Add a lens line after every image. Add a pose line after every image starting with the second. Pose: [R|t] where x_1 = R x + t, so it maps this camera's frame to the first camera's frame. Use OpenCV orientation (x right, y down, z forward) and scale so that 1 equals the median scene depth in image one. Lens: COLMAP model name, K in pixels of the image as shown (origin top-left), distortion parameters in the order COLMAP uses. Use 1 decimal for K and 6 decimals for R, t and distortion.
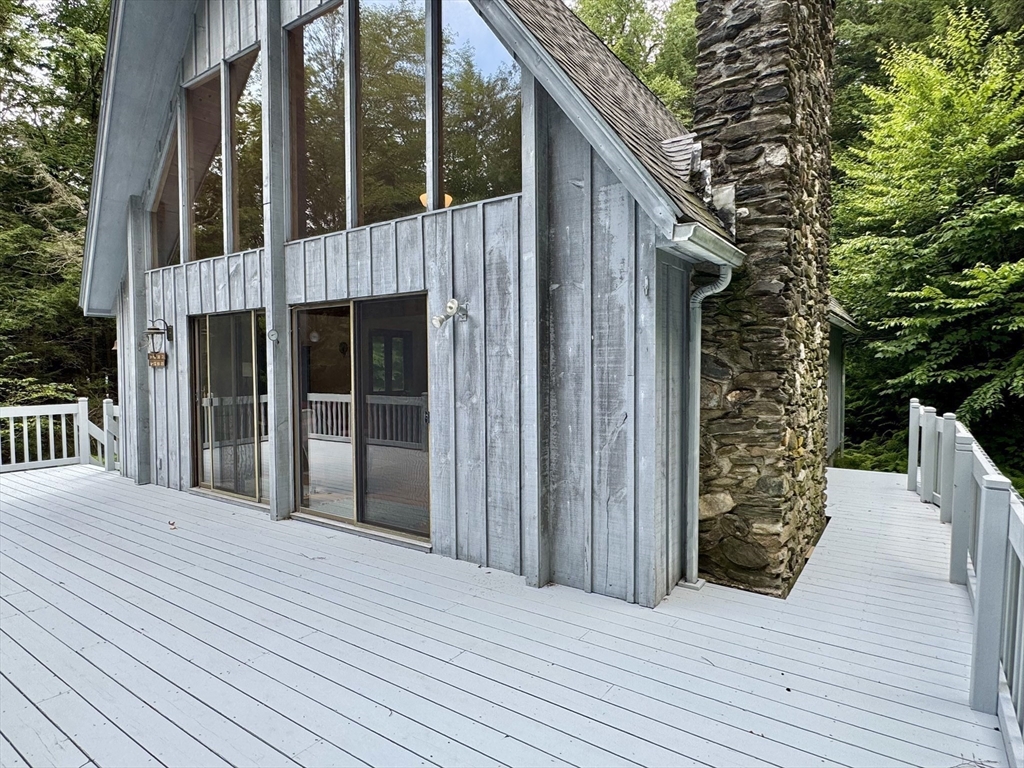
lens RADIAL K [[578.8, 0, 502.1], [0, 578.8, 384.4], [0, 0, 1]] dist [-0.005182, 0.001111]
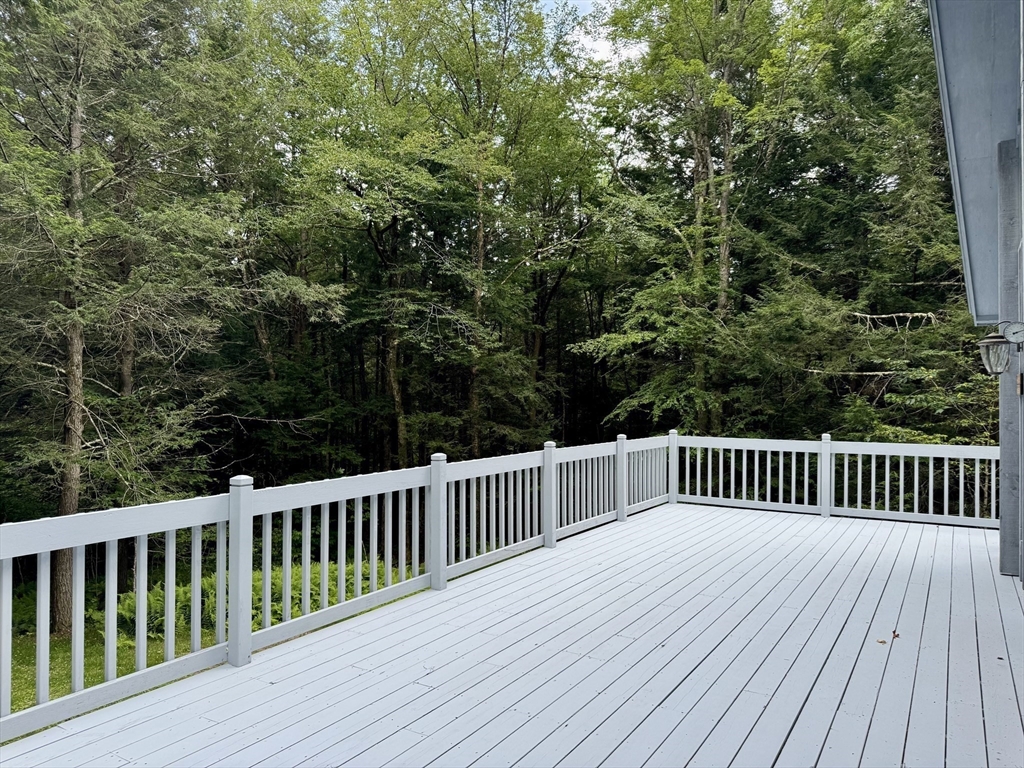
lens RADIAL K [[715.5, 0, 510.9], [0, 715.5, 410.5], [0, 0, 1]] dist [0.041025, -0.046796]
pose [[0.076835, 0.025384, -0.996721, 0.389228], [-0.039553, 0.998967, 0.022392, -0.021925], [0.996259, 0.037702, 0.077760, 0.875888]]
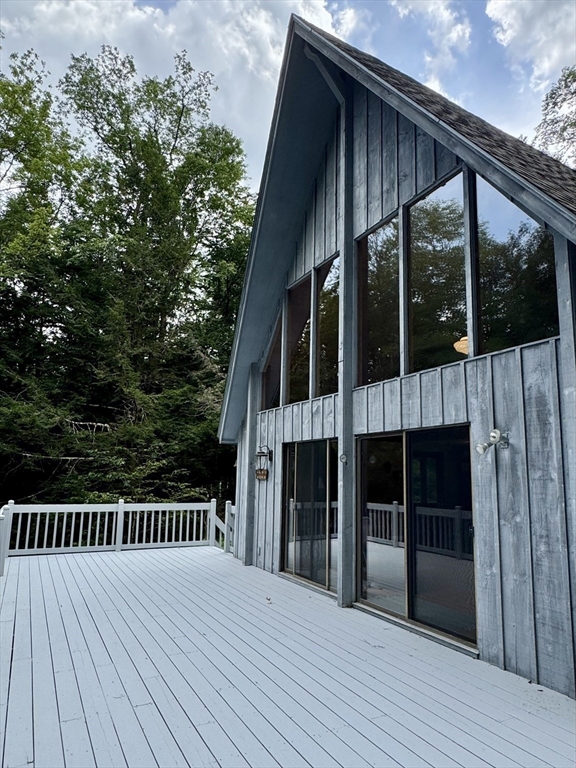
lens RADIAL K [[473.3, 0, 297.5], [0, 473.3, 411.8], [0, 0, 1]] dist [-0.000380, -0.001381]
pose [[0.904217, -0.036513, -0.425510, -0.028687], [-0.037801, 0.985585, -0.164901, -0.007927], [0.425397, 0.165191, 0.889803, -0.017159]]
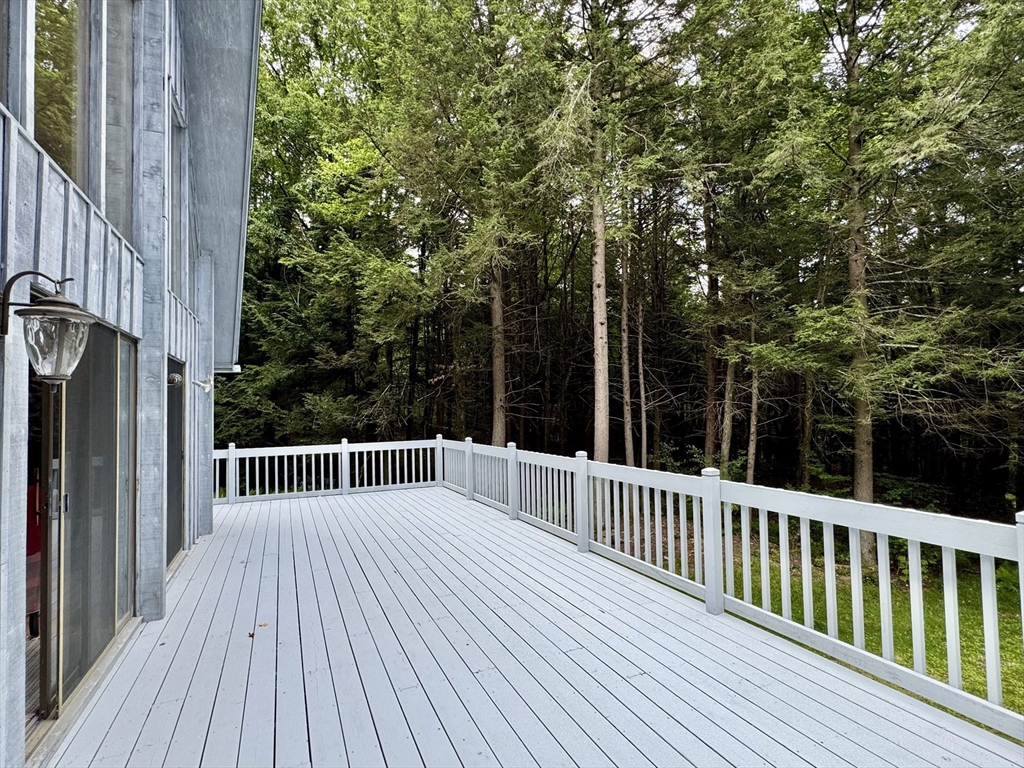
lens RADIAL K [[559.3, 0, 521.6], [0, 559.3, 385.2], [0, 0, 1]] dist [-0.003445, -0.000431]
pose [[-0.860498, 0.041388, 0.507770, -2.133992], [0.040495, 0.999098, -0.012809, -0.070426], [-0.507842, 0.009540, -0.861397, 2.522510]]
